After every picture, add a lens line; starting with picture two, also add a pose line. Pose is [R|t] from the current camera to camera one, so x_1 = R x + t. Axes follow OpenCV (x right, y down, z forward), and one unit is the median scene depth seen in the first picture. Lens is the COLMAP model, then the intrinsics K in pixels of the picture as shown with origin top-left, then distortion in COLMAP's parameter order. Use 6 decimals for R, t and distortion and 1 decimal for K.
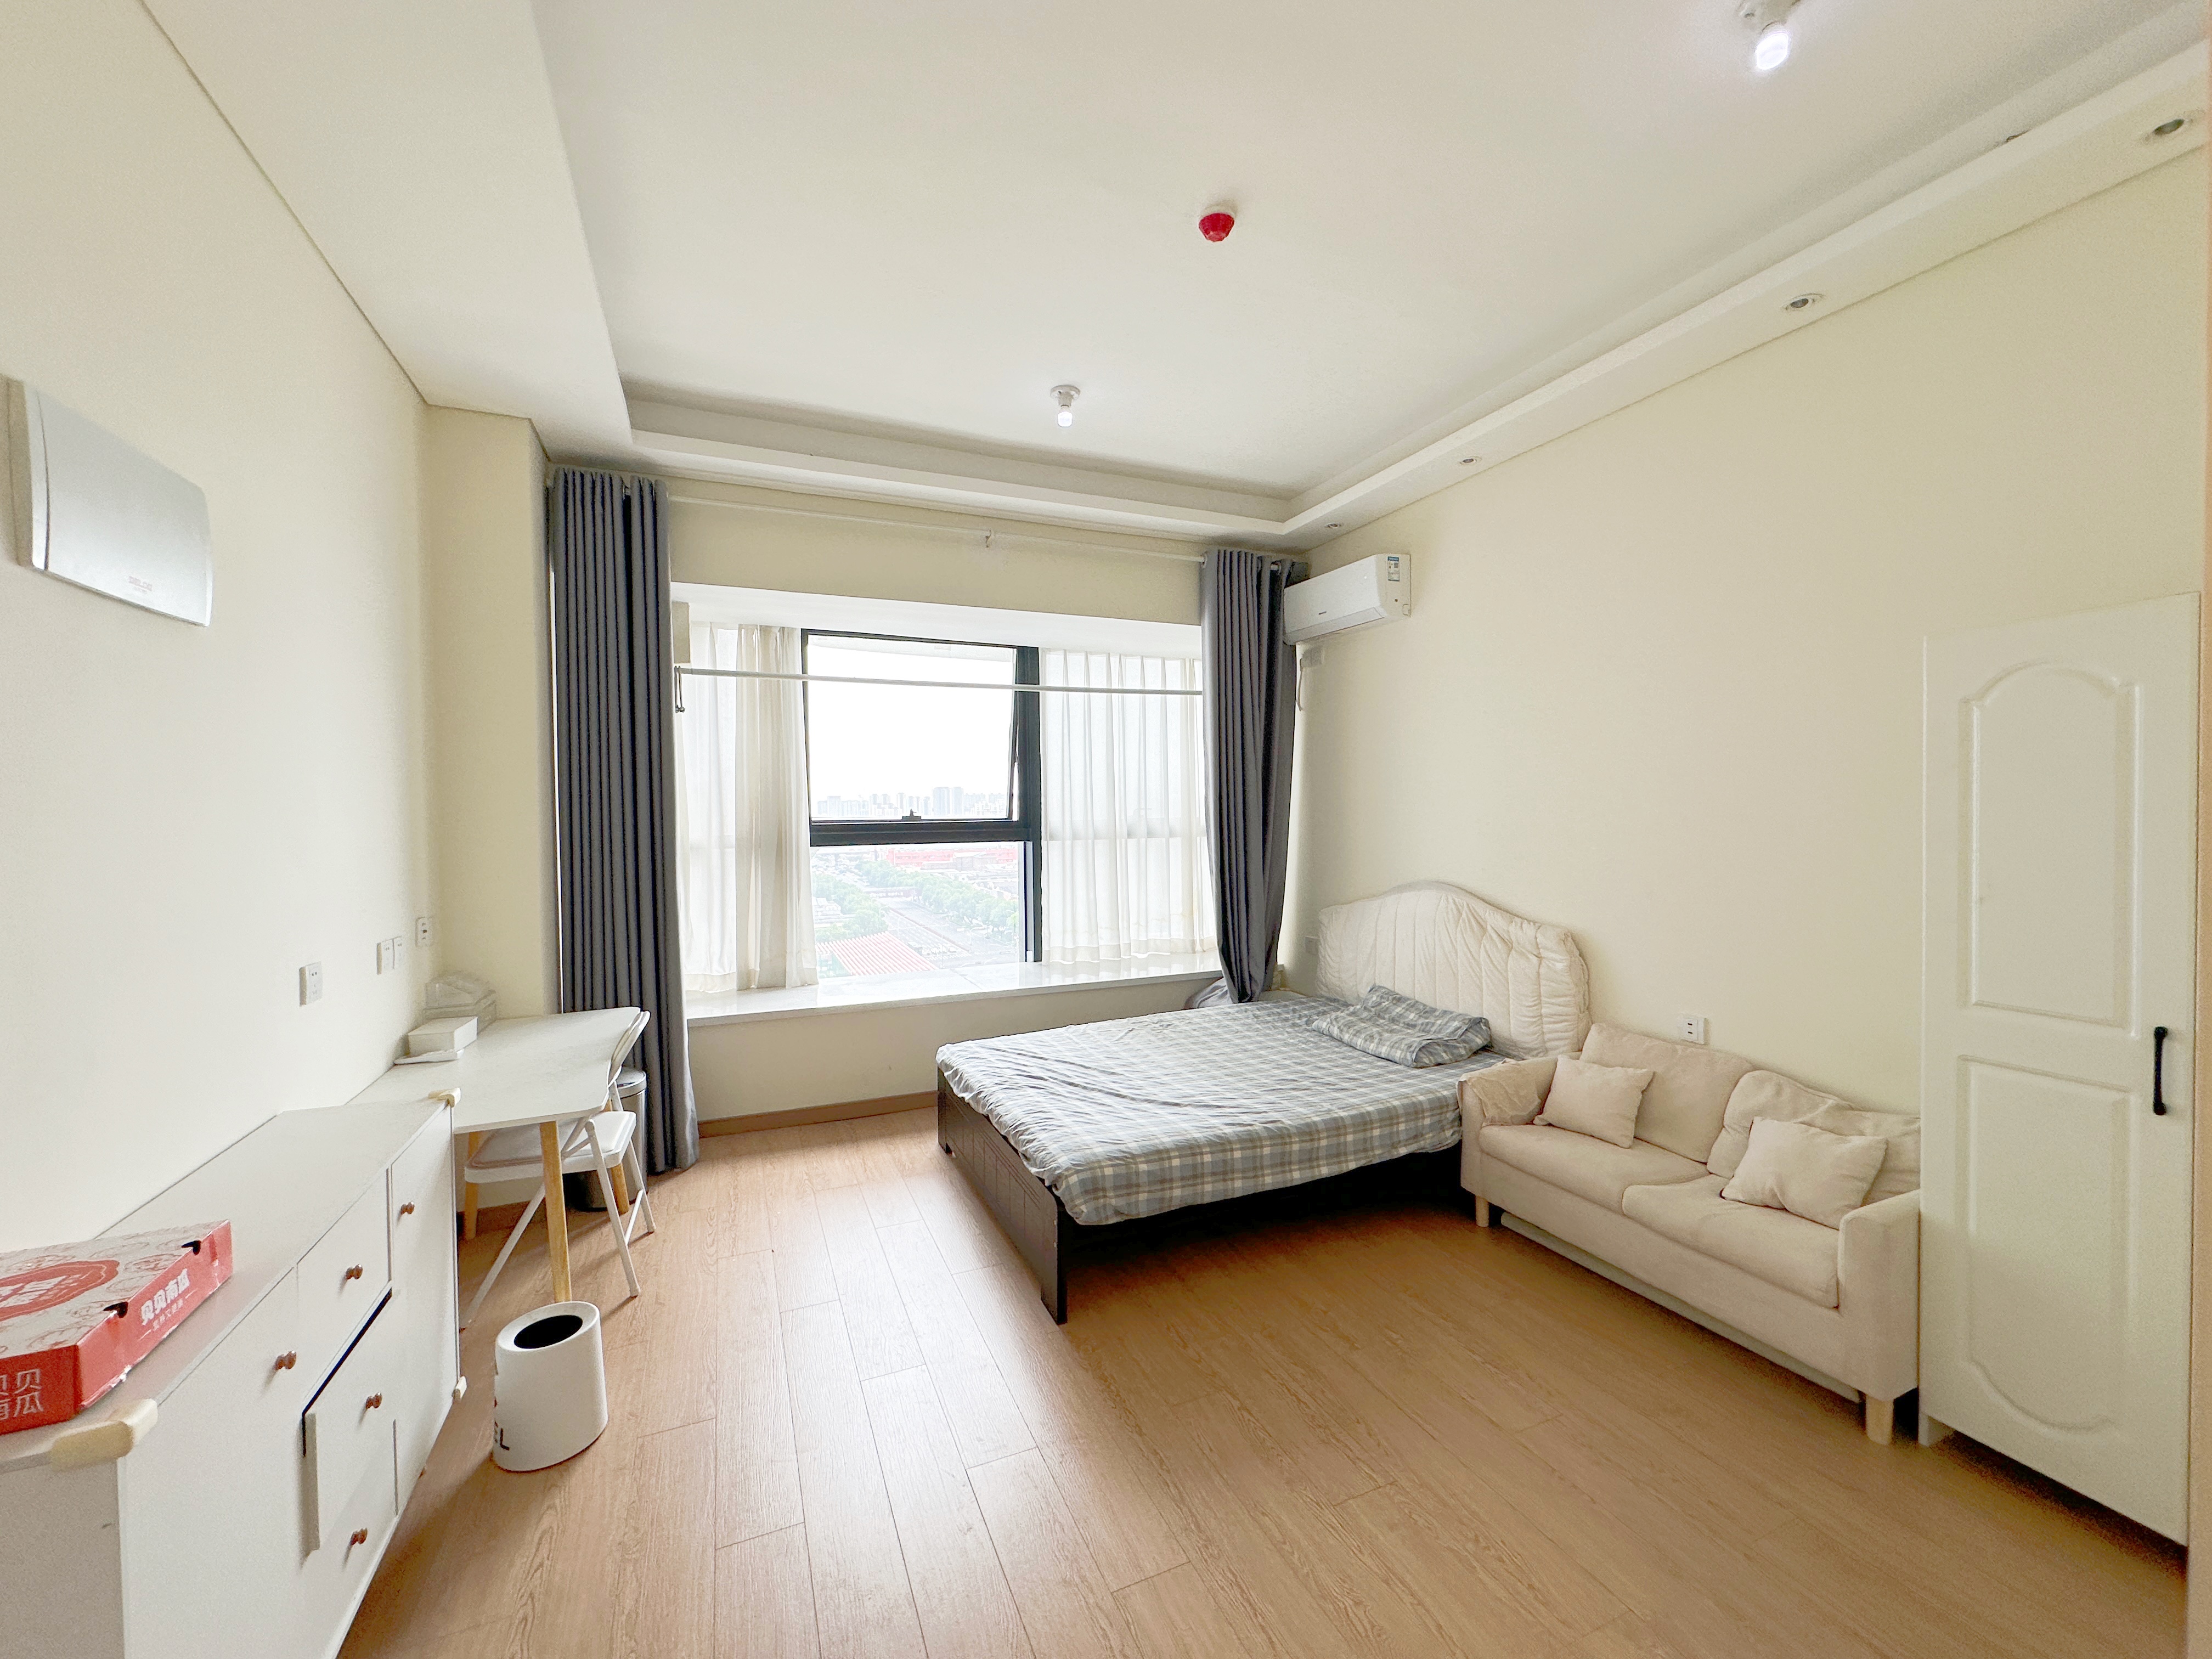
lens RADIAL K [[891.4, 0, 1106.0], [0, 891.4, 829.5], [0, 0, 1]] dist [-0.000869, 0.000794]
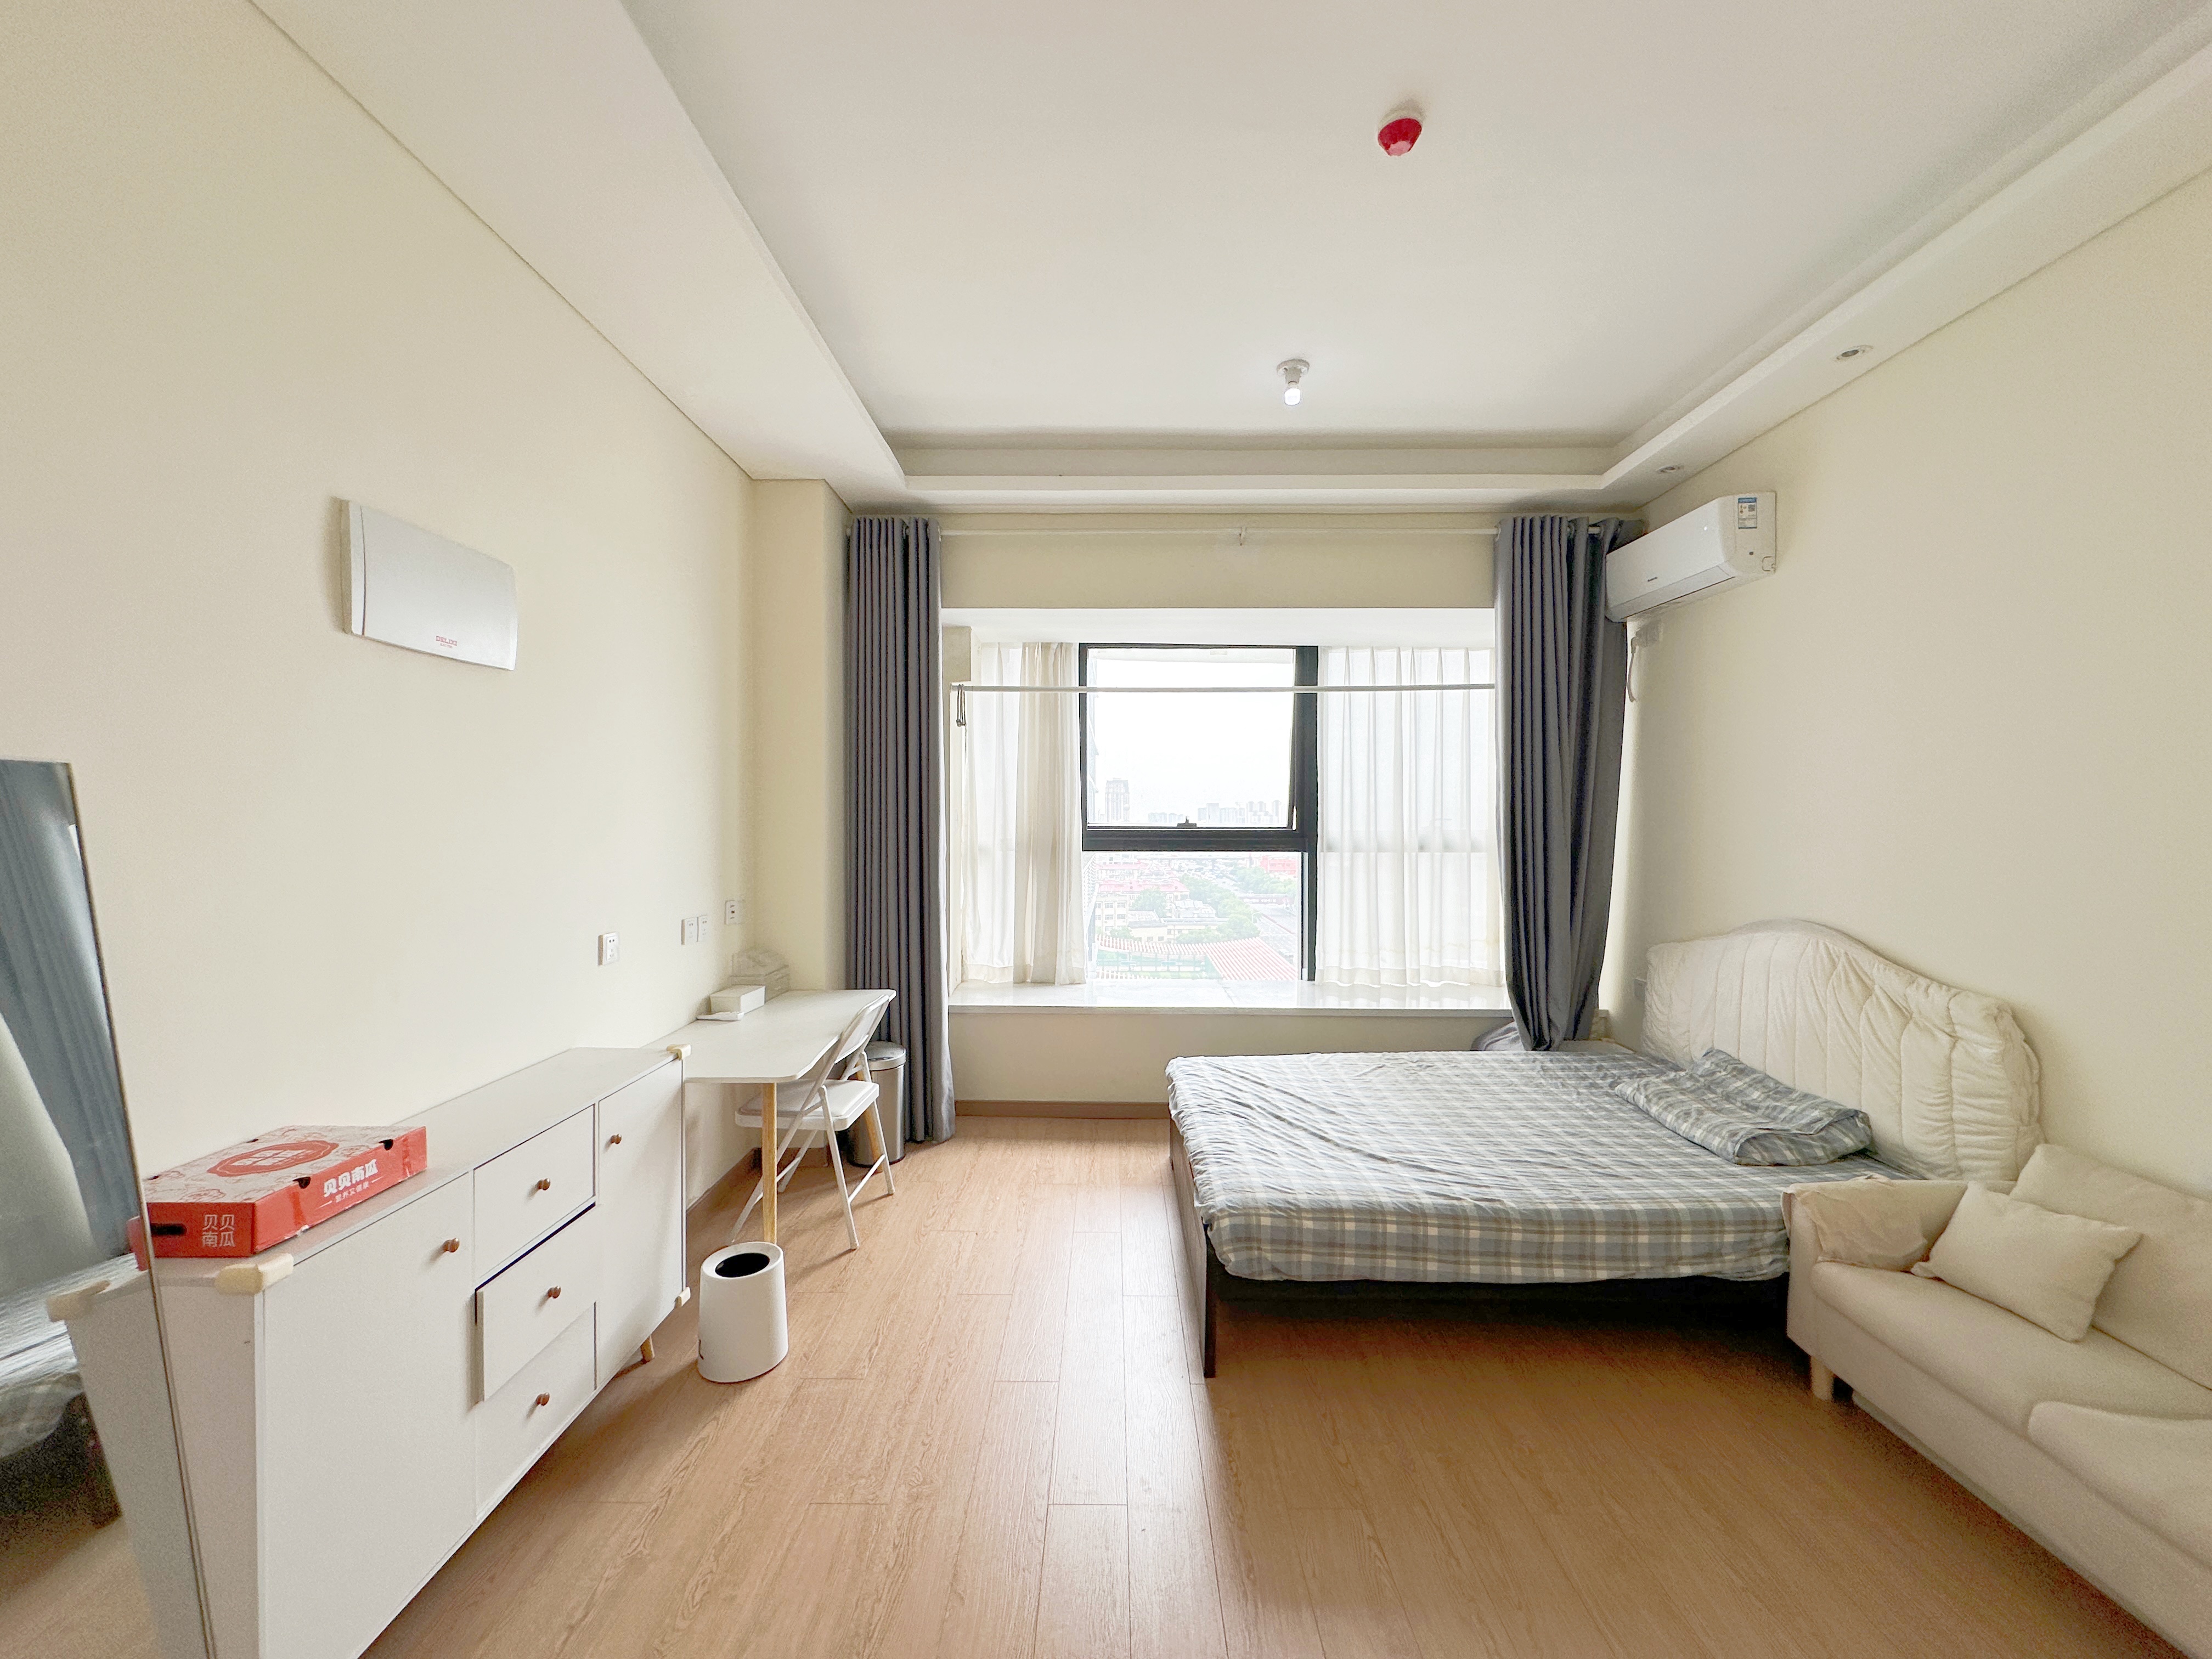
lens RADIAL K [[891.4, 0, 1106.0], [0, 891.4, 829.5], [0, 0, 1]] dist [-0.000869, 0.000794]
pose [[0.911674, 0.017592, -0.410537, 0.155249], [-0.021132, 0.999768, -0.004085, -0.003221], [0.410370, 0.012399, 0.911835, 0.077900]]
